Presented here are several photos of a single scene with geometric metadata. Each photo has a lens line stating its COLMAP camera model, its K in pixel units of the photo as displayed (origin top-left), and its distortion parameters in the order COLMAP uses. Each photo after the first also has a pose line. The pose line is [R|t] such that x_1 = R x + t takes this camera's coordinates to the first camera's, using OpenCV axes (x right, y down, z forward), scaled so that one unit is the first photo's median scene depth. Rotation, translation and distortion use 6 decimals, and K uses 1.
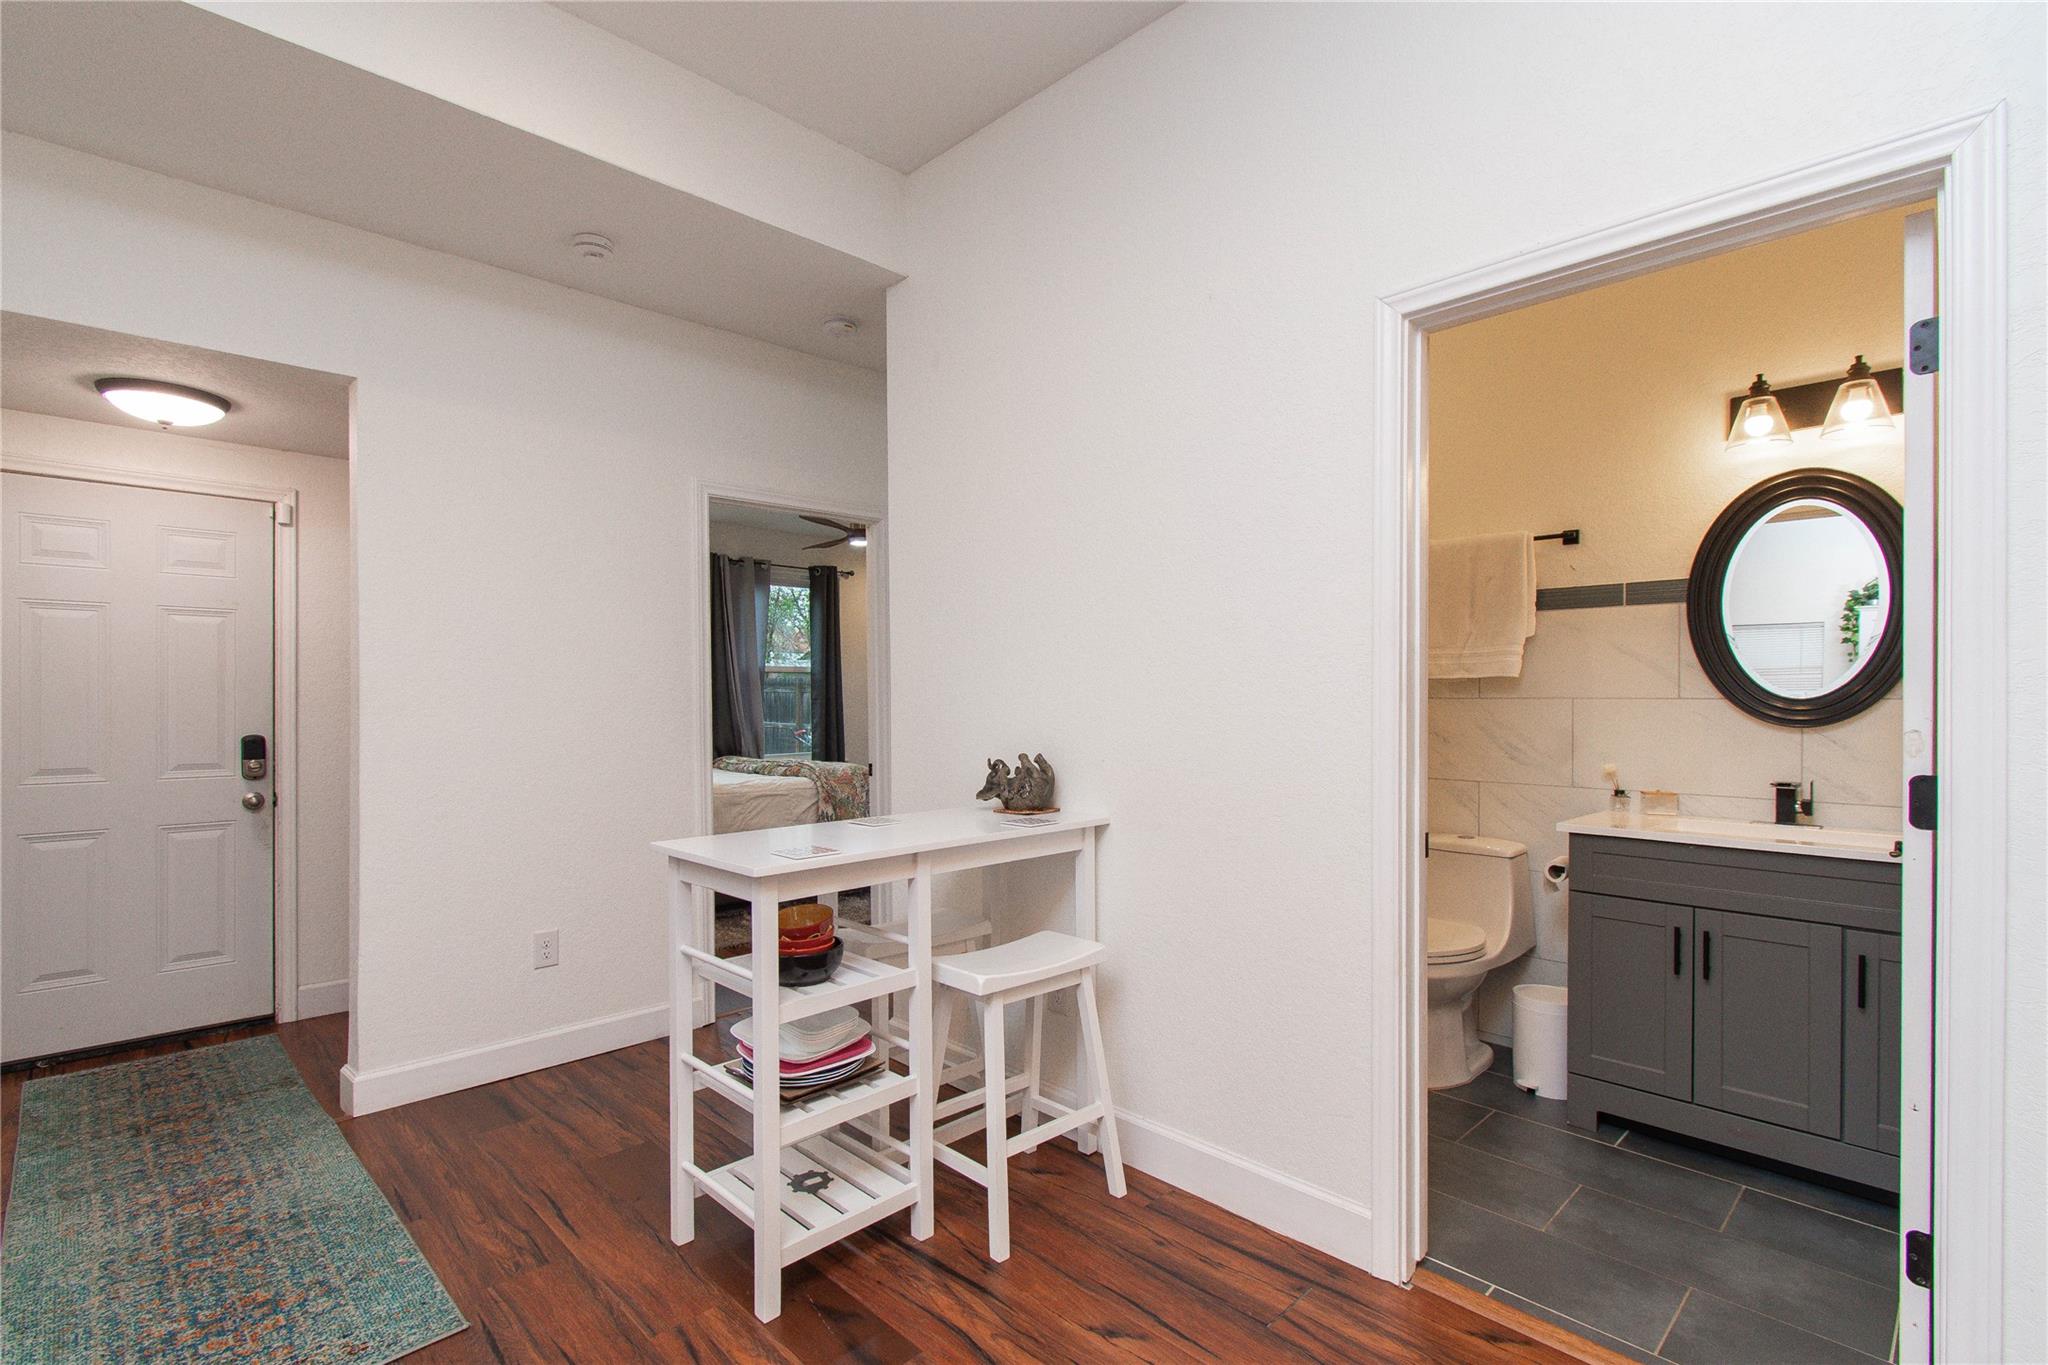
lens RADIAL K [[959.3, 0, 1014.6], [0, 959.3, 695.2], [0, 0, 1]] dist [0.005678, 0.000367]
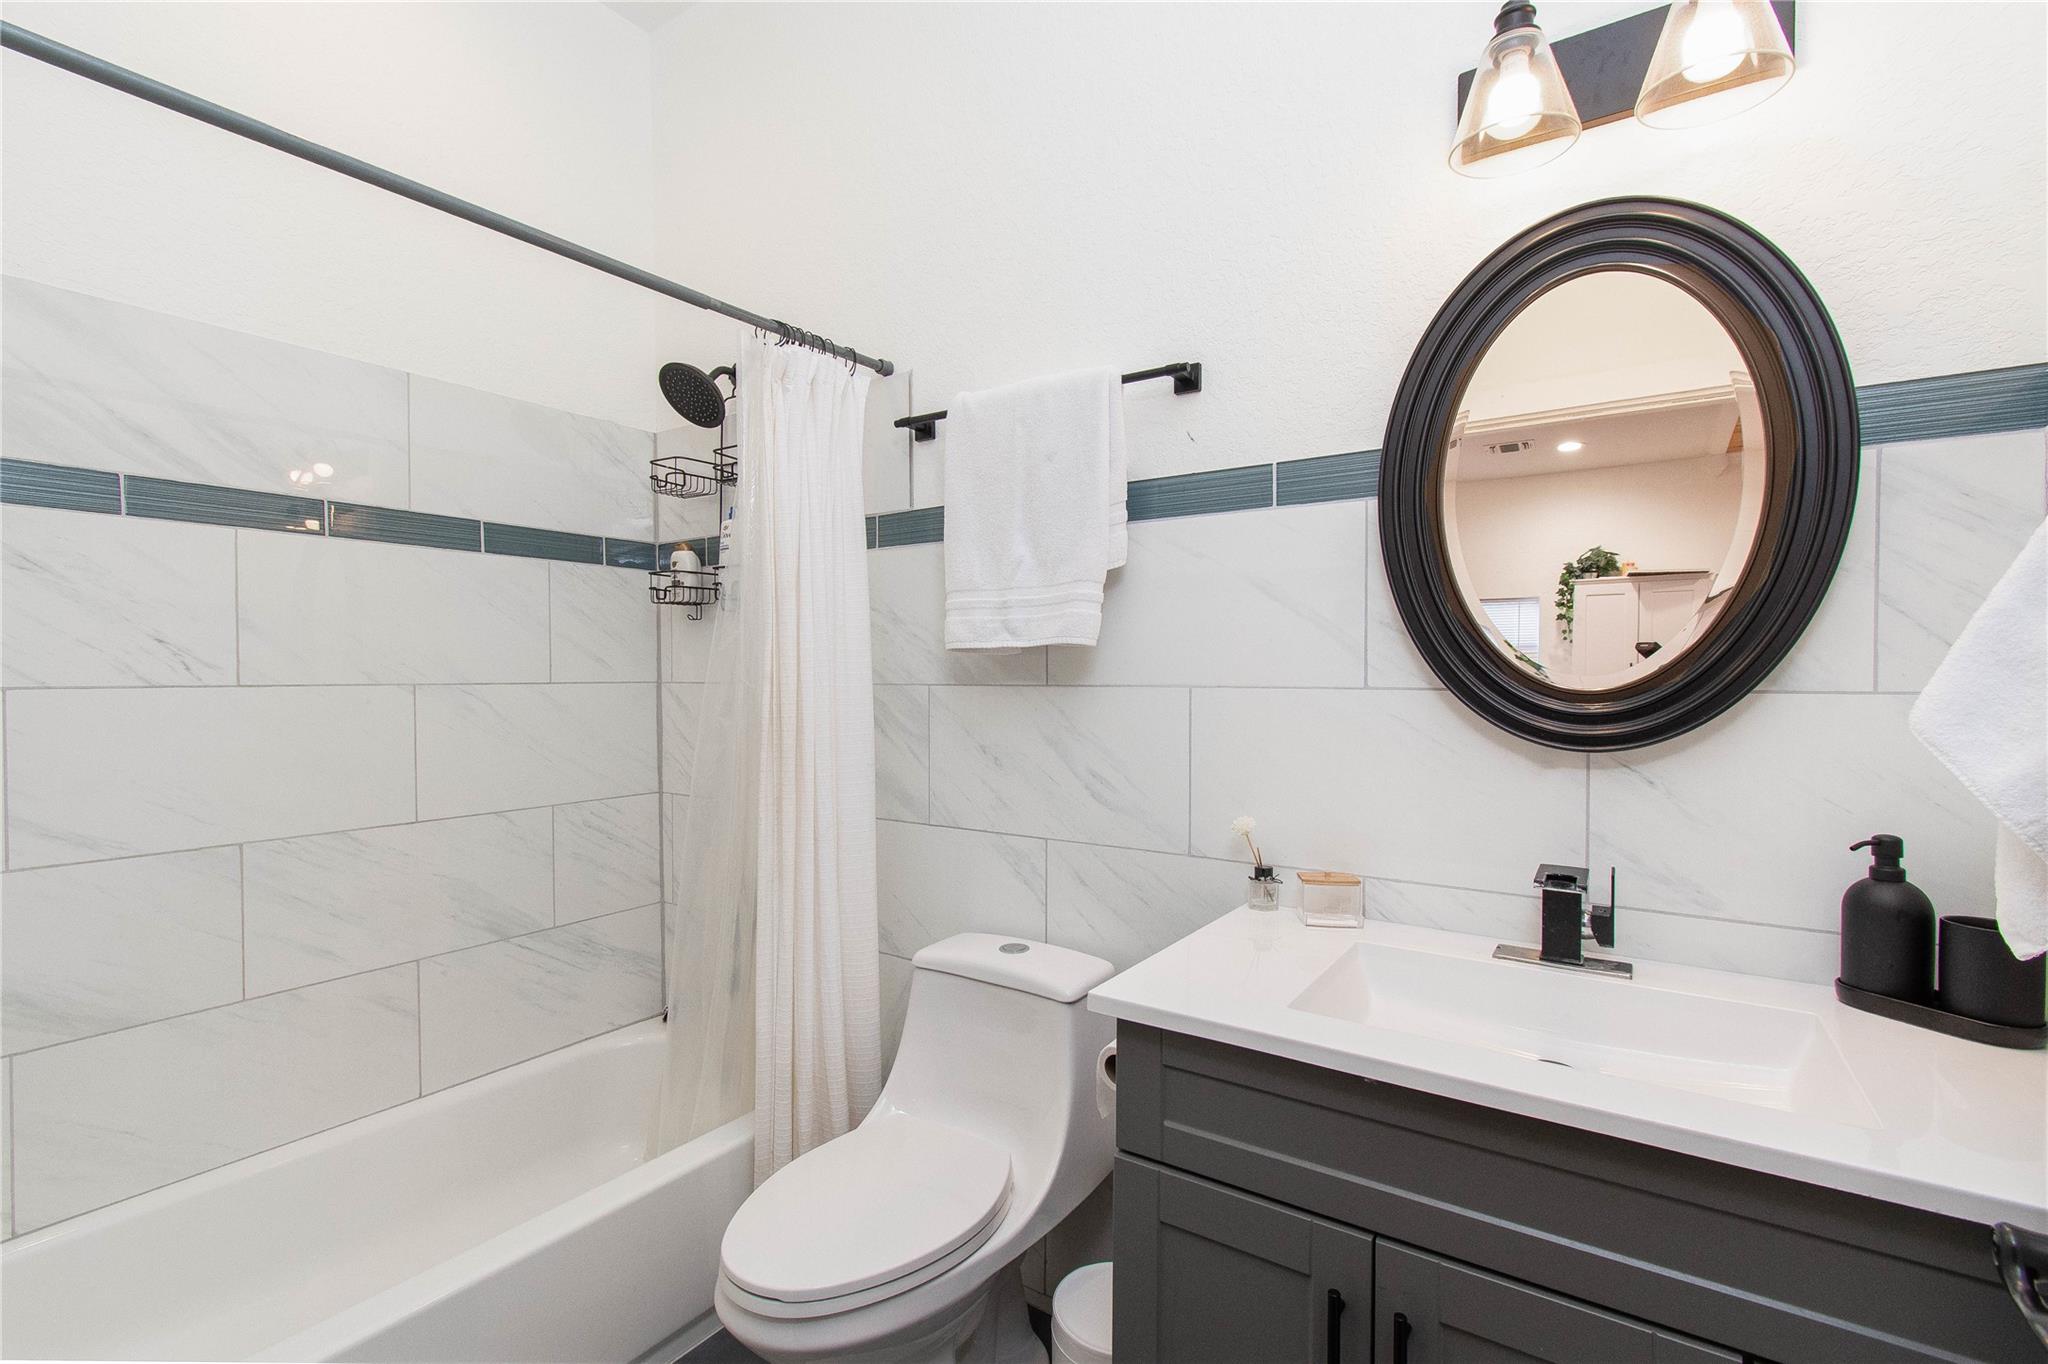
lens RADIAL K [[927.6, 0, 1013.6], [0, 927.6, 677.2], [0, 0, 1]] dist [0.001699, -0.000067]
pose [[0.979964, 0.000862, 0.199172, 0.407407], [-0.001697, 0.999990, 0.004021, -0.003988], [-0.199167, -0.004278, 0.979956, 0.552718]]
